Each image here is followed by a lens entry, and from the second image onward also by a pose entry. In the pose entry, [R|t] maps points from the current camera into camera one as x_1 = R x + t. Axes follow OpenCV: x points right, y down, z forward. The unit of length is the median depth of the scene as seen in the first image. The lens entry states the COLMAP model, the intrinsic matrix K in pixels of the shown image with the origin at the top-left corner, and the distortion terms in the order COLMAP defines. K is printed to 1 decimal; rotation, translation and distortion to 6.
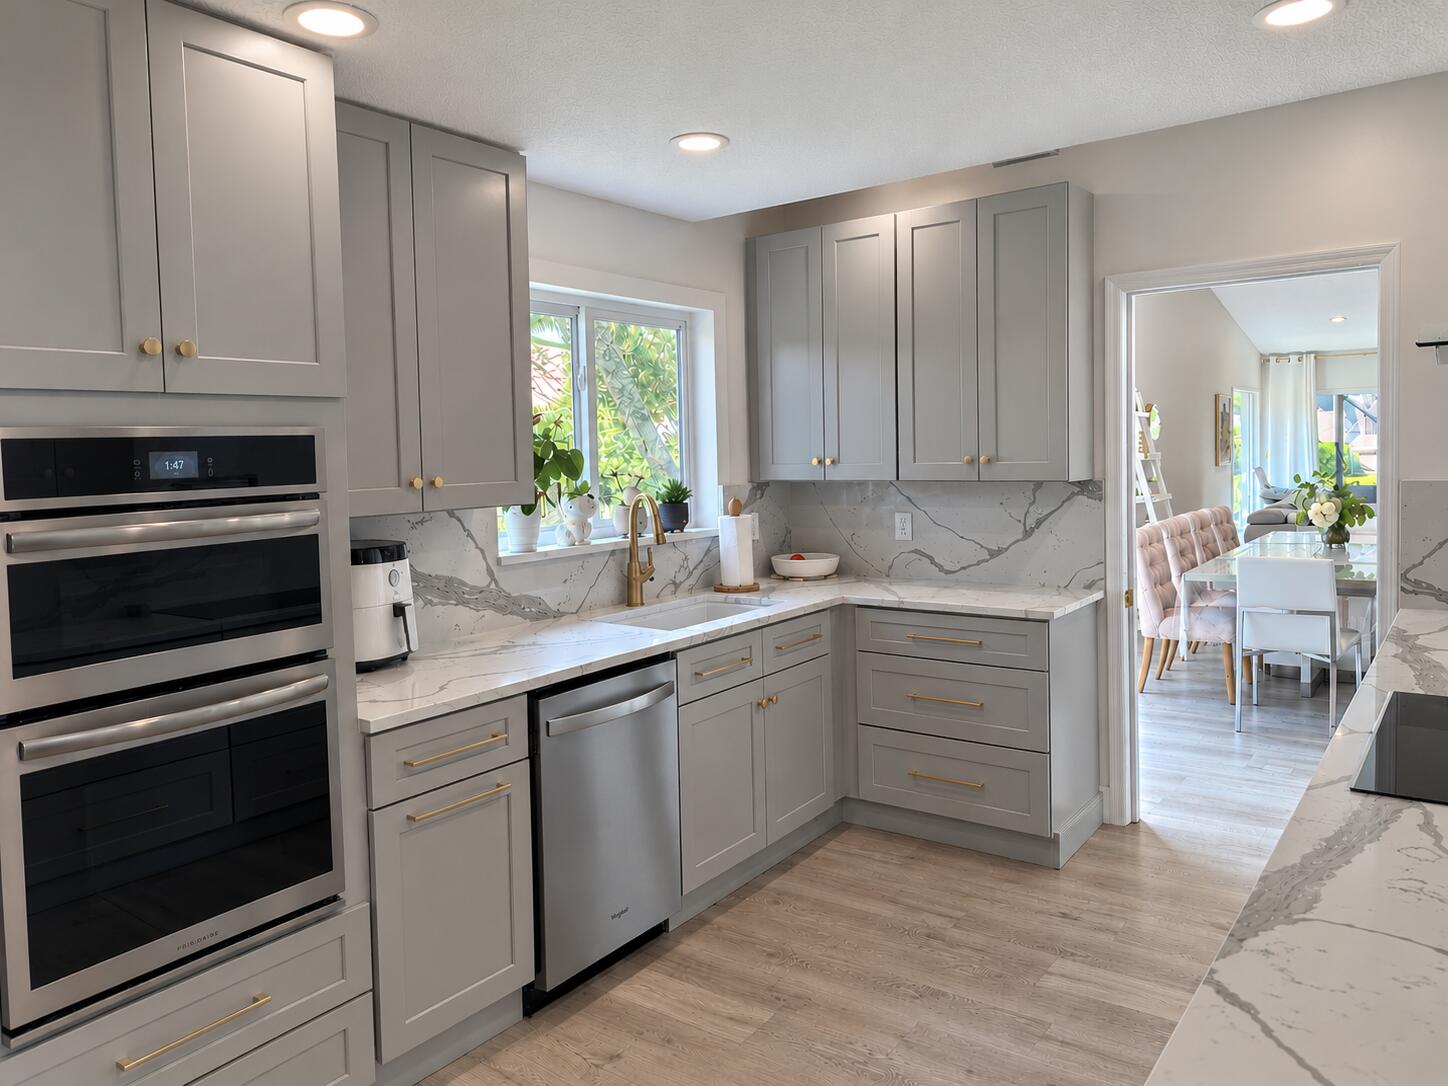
lens RADIAL K [[1043.5, 0, 724.0], [0, 1043.5, 543.0], [0, 0, 1]] dist [-0.070454, 0.004009]
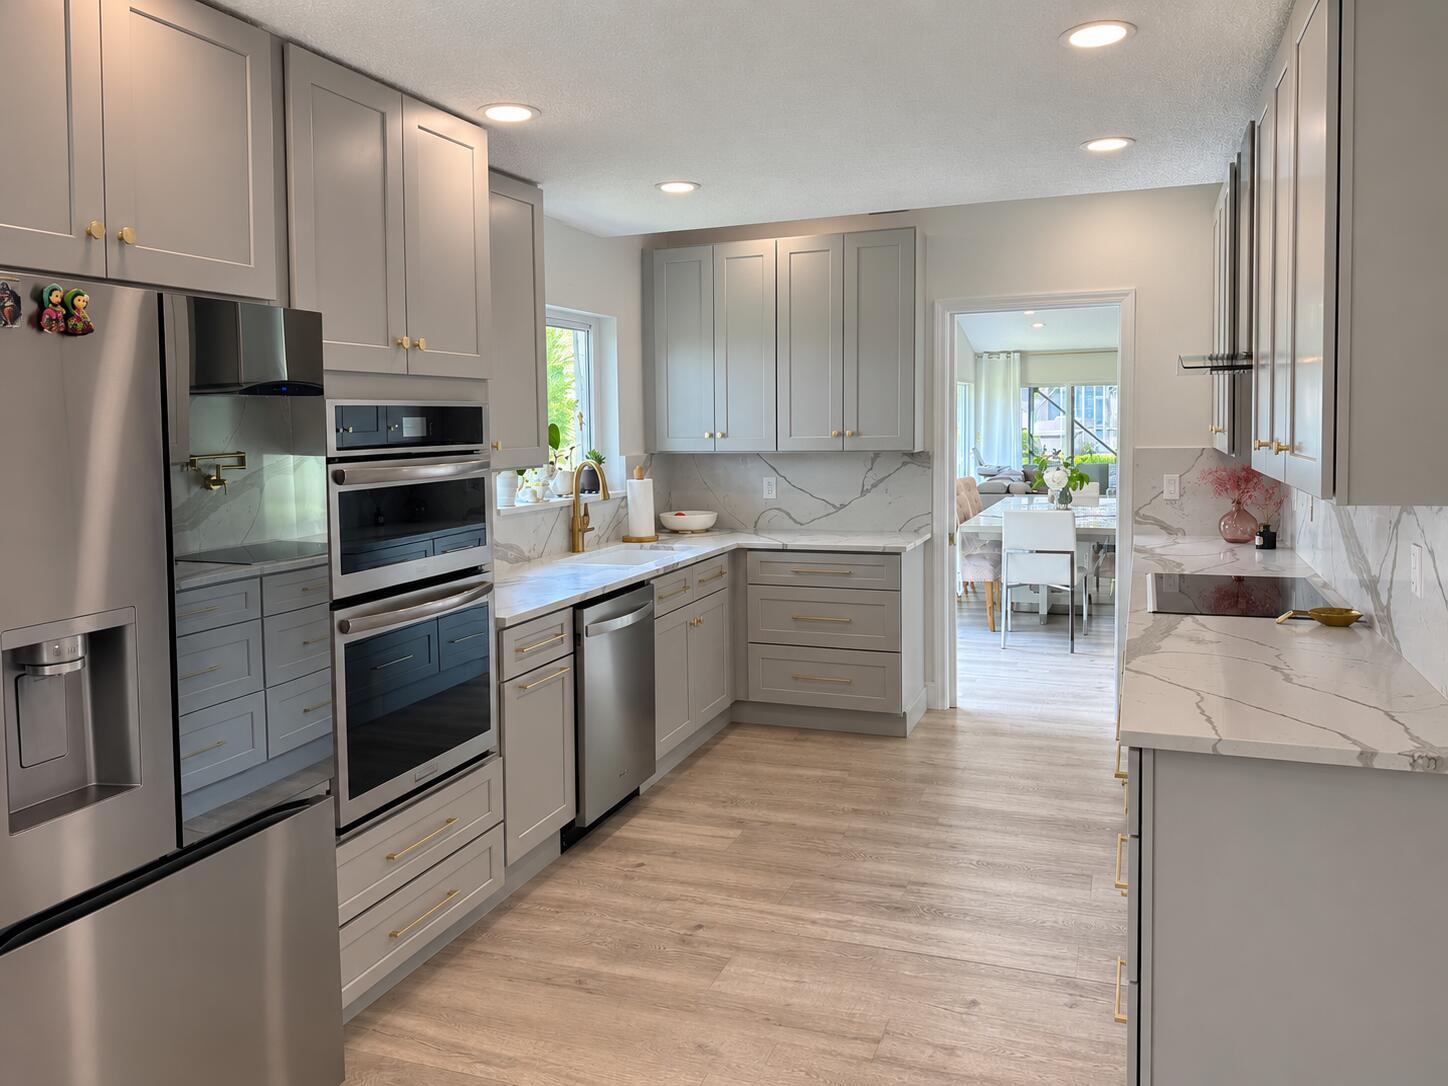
lens RADIAL K [[1041.3, 0, 720.7], [0, 1041.3, 599.4], [0, 0, 1]] dist [-0.150269, 0.000200]
pose [[0.964774, -0.035242, 0.260710, -0.244247], [0.017181, 0.997312, 0.071236, 0.031524], [-0.262520, -0.064247, 0.962785, -0.221791]]
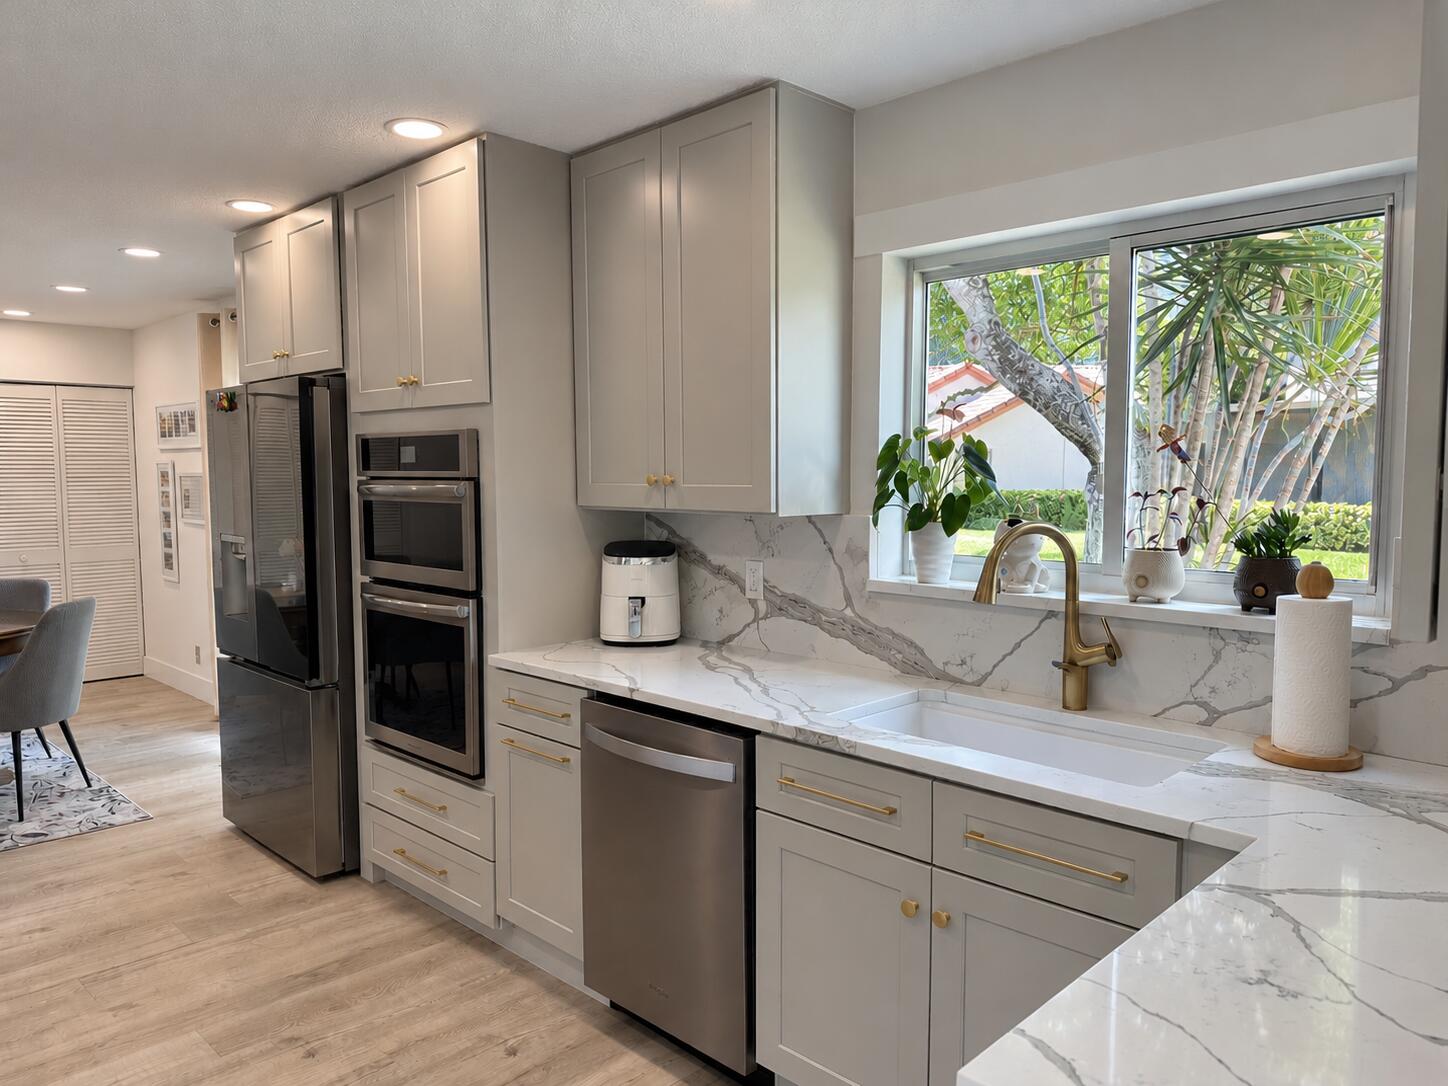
lens RADIAL K [[1043.5, 0, 724.0], [0, 1043.5, 543.0], [0, 0, 1]] dist [-0.070454, 0.004009]
pose [[-0.141031, 0.105145, -0.984406, 0.523347], [-0.092455, 0.988600, 0.118838, -0.089175], [0.985679, 0.107773, -0.129702, 0.852822]]
